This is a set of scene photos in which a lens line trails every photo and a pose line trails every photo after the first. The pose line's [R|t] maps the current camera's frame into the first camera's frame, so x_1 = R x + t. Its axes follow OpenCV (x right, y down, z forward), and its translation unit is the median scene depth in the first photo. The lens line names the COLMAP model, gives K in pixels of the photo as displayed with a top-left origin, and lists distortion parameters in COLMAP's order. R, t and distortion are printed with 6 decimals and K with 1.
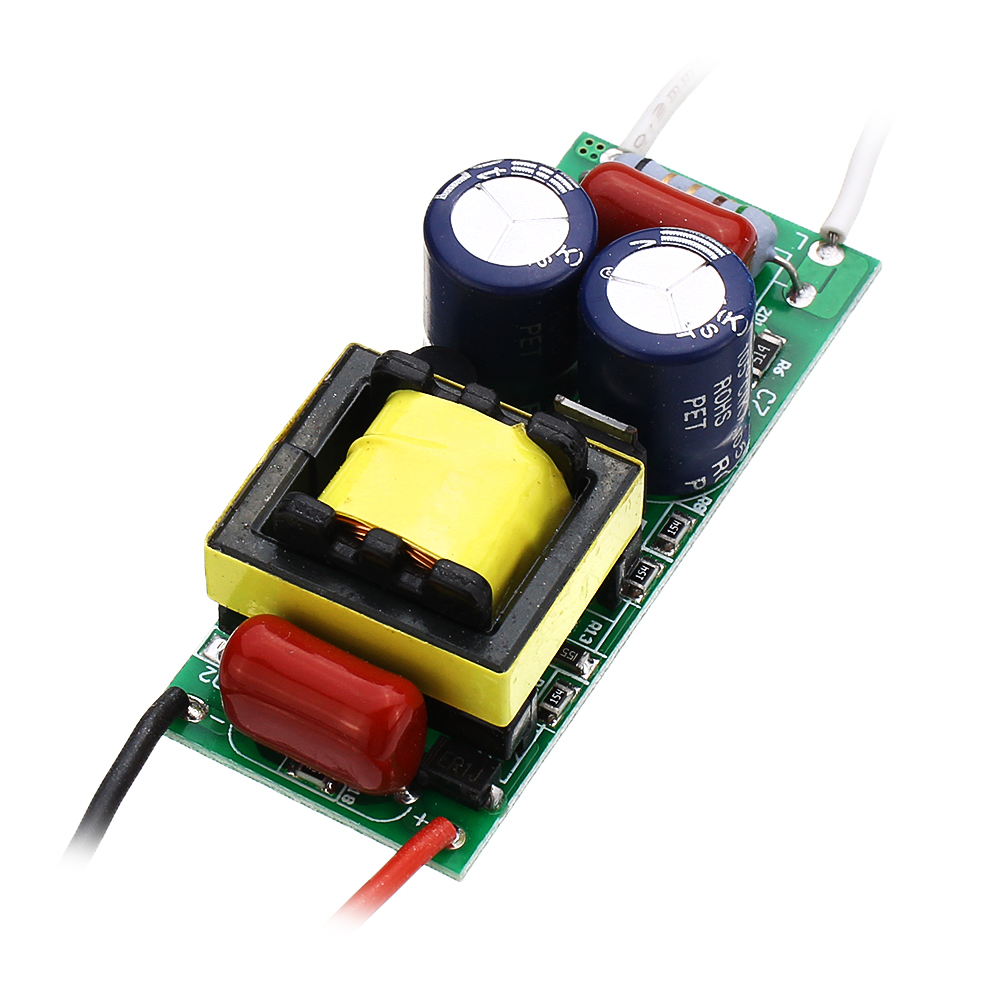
lens RADIAL K [[5736.2, 0, 500.0], [0, 5736.2, 500.0], [0, 0, 1]] dist [-0.500909, -1.942743]
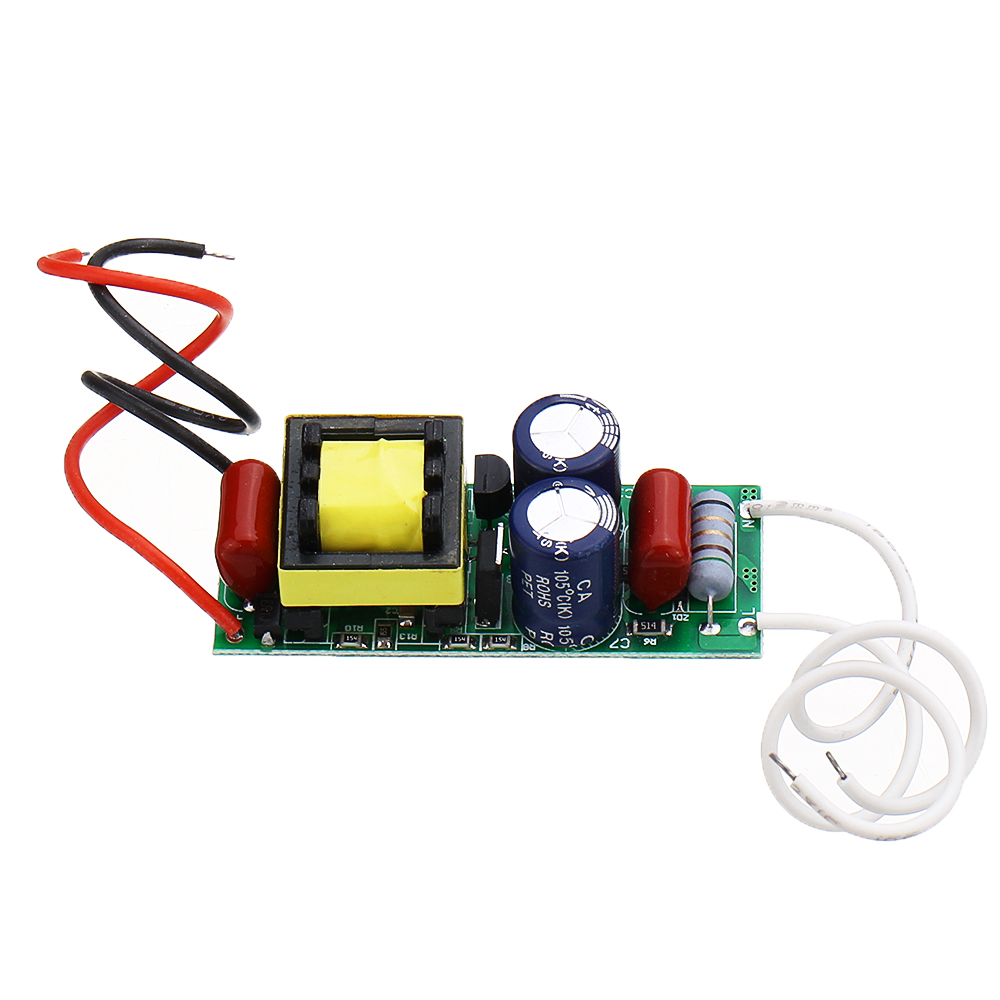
lens RADIAL K [[5736.2, 0, 500.0], [0, 5736.2, 500.0], [0, 0, 1]] dist [-0.500909, -1.942743]
pose [[0.467282, 0.655195, -0.593605, 0.959416], [-0.689796, 0.690161, 0.218767, -0.373856], [0.553019, 0.307240, 0.774451, -0.249390]]
